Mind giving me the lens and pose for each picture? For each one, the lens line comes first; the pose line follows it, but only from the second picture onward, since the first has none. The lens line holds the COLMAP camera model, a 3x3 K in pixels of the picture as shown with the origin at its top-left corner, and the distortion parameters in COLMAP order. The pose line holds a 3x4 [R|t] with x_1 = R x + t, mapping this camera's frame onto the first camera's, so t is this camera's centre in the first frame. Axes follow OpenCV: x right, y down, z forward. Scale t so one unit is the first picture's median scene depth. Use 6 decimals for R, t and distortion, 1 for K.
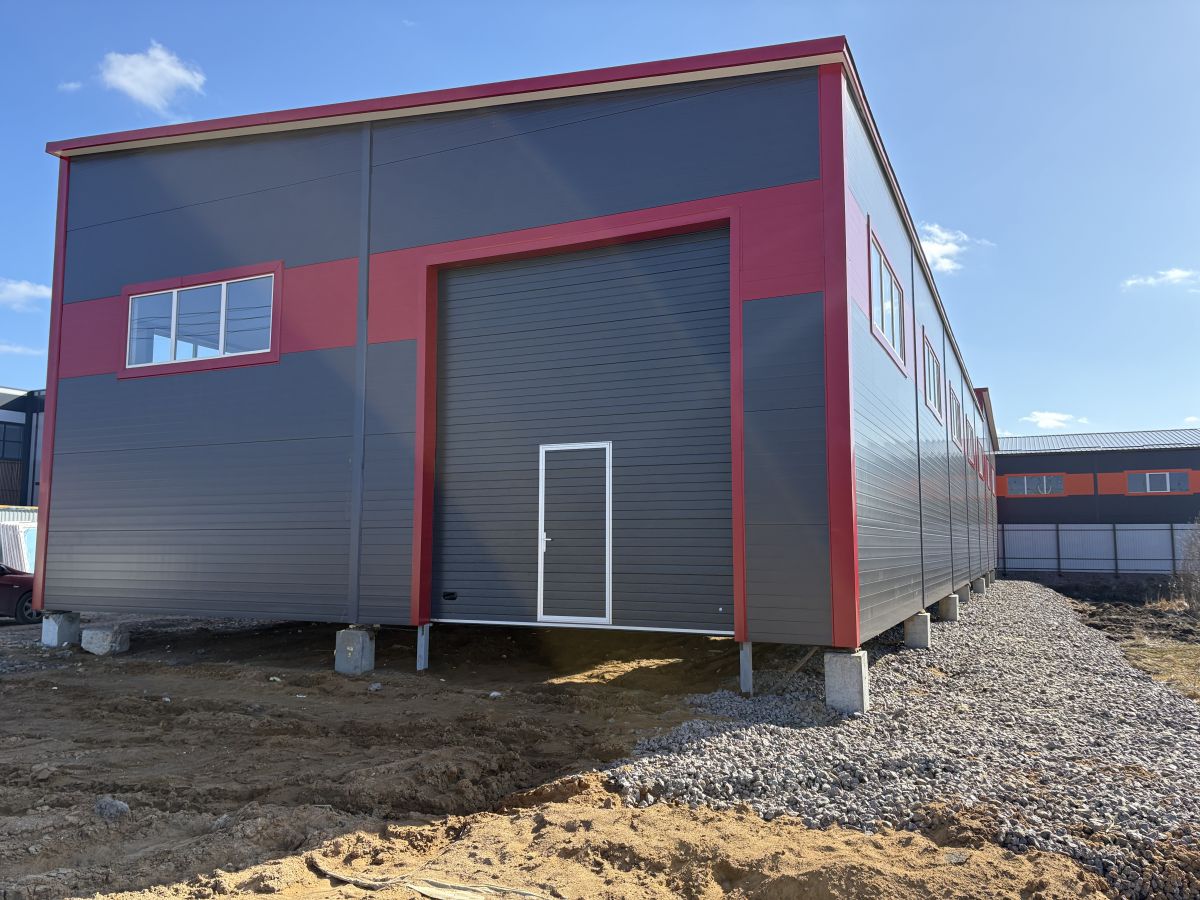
lens RADIAL K [[905.8, 0, 600.0], [0, 905.8, 450.0], [0, 0, 1]] dist [0.098016, -0.152136]
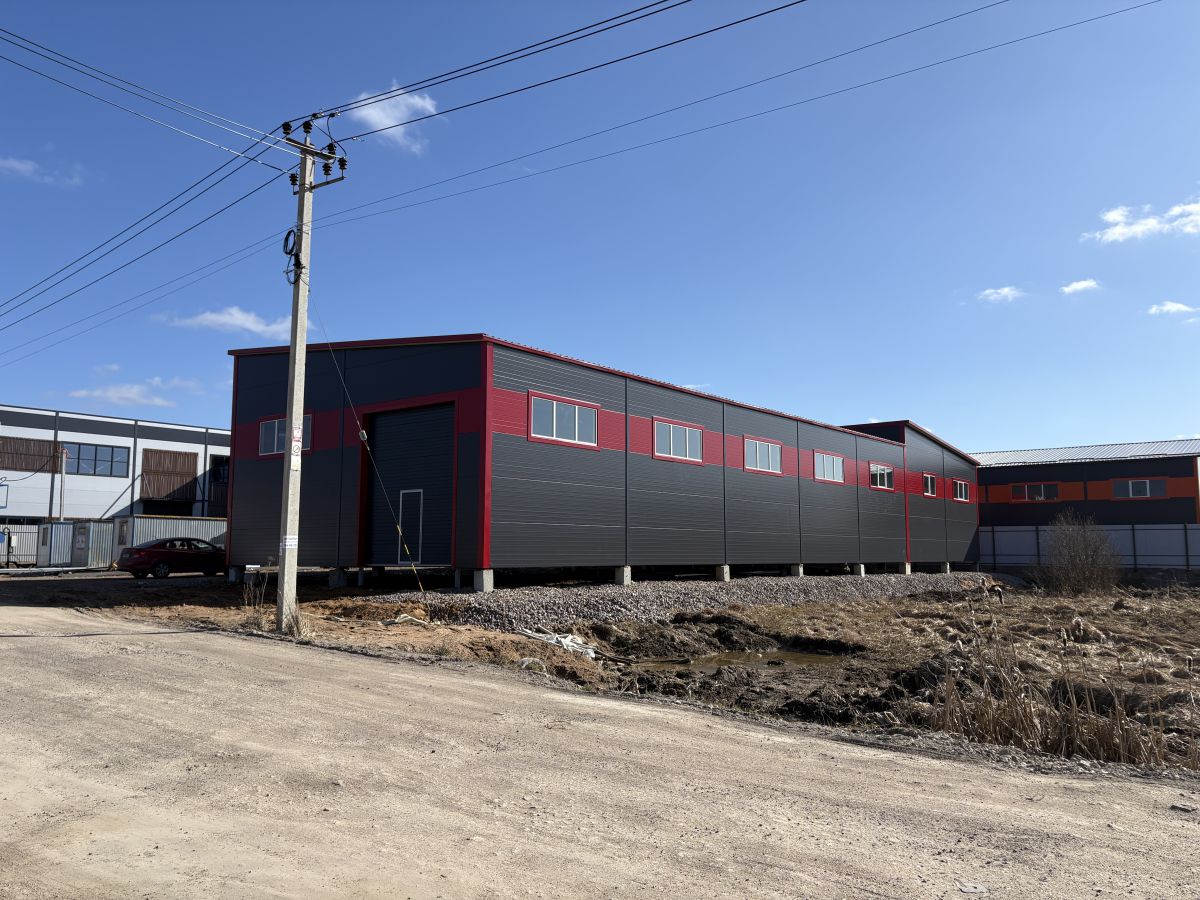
lens RADIAL K [[905.8, 0, 600.0], [0, 905.8, 450.0], [0, 0, 1]] dist [0.098016, -0.152136]
pose [[0.973804, -0.025721, -0.225931, 0.900877], [0.023667, 0.999650, -0.011796, -0.064606], [0.226155, 0.006140, 0.974072, -1.106399]]
